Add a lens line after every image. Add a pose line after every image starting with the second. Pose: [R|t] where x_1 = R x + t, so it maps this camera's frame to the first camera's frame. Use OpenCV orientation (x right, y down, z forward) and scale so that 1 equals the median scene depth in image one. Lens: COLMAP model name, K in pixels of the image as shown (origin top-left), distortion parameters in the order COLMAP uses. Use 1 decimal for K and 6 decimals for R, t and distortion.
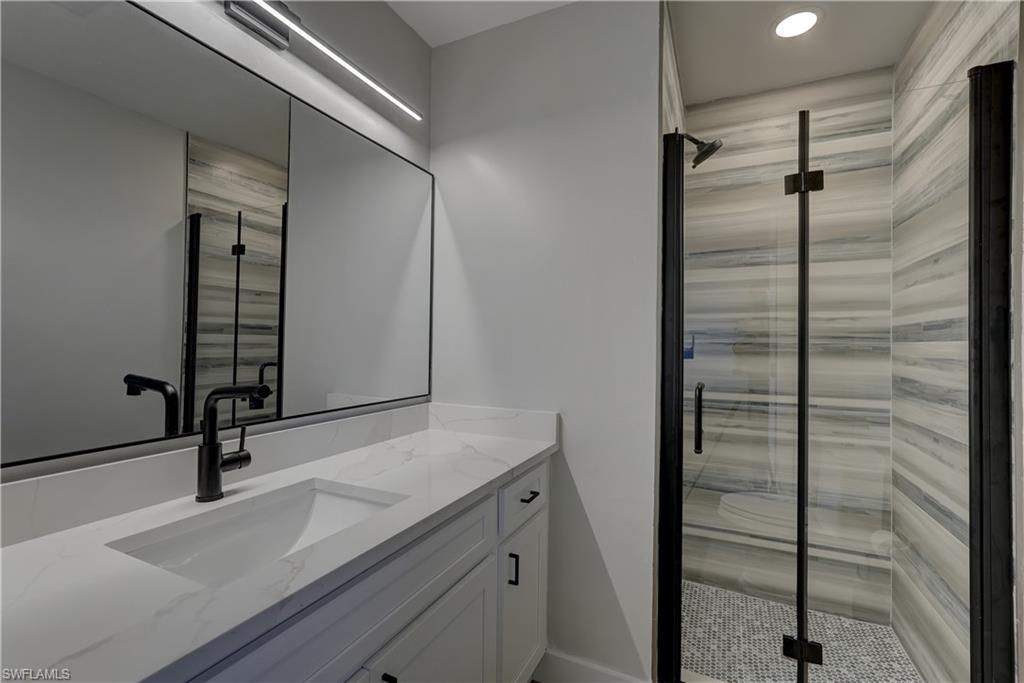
lens RADIAL K [[454.6, 0, 512.0], [0, 454.6, 341.5], [0, 0, 1]] dist [-0.012024, 0.007631]
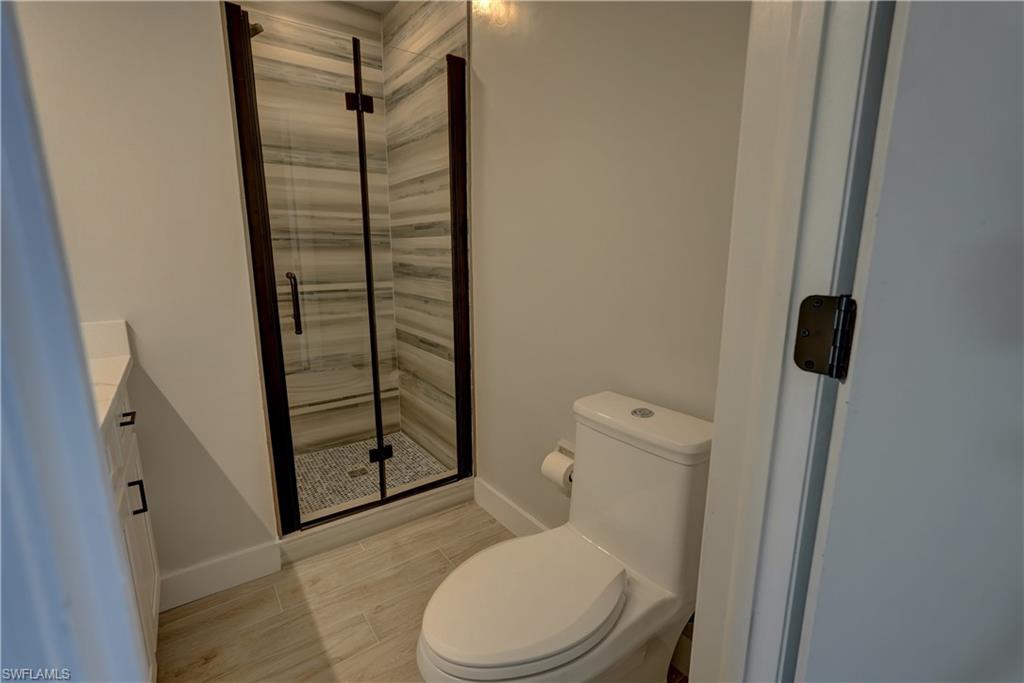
lens RADIAL K [[452.8, 0, 512.0], [0, 452.8, 341.5], [0, 0, 1]] dist [-0.012922, 0.008230]
pose [[0.480604, -0.185236, 0.857151, -0.259968], [-0.001441, 0.977268, 0.212002, 0.018243], [-0.876937, -0.103124, 0.469412, -0.006566]]
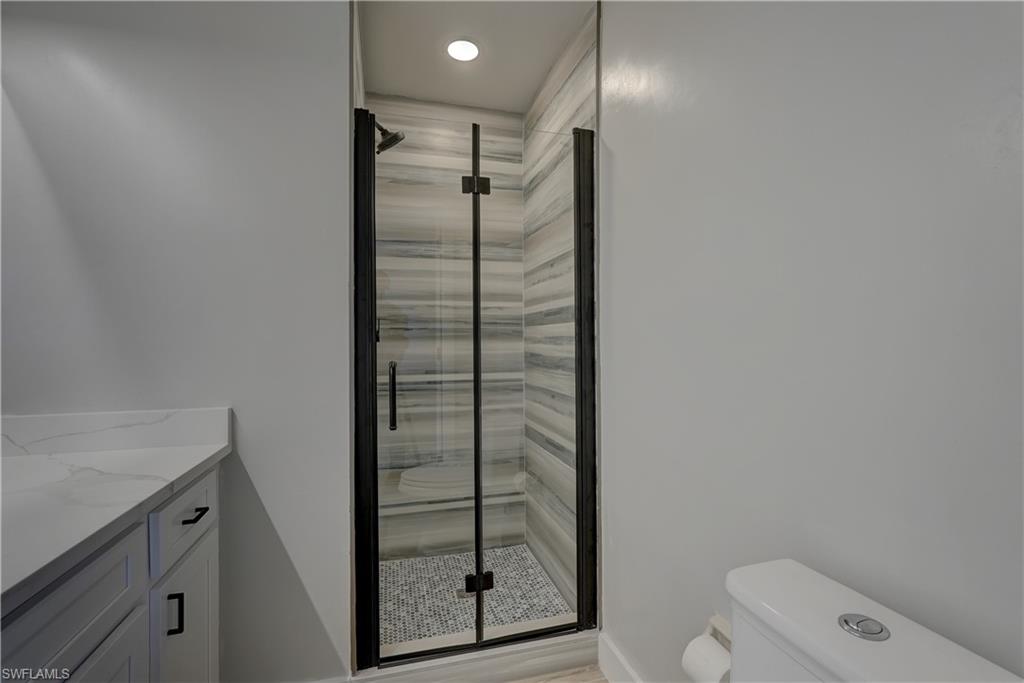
lens RADIAL K [[452.8, 0, 512.0], [0, 452.8, 341.5], [0, 0, 1]] dist [-0.012922, 0.008230]
pose [[0.756782, -0.016183, 0.653467, -0.043272], [0.009563, 0.999861, 0.013686, 0.029143], [-0.653597, -0.004108, 0.756831, 0.042329]]
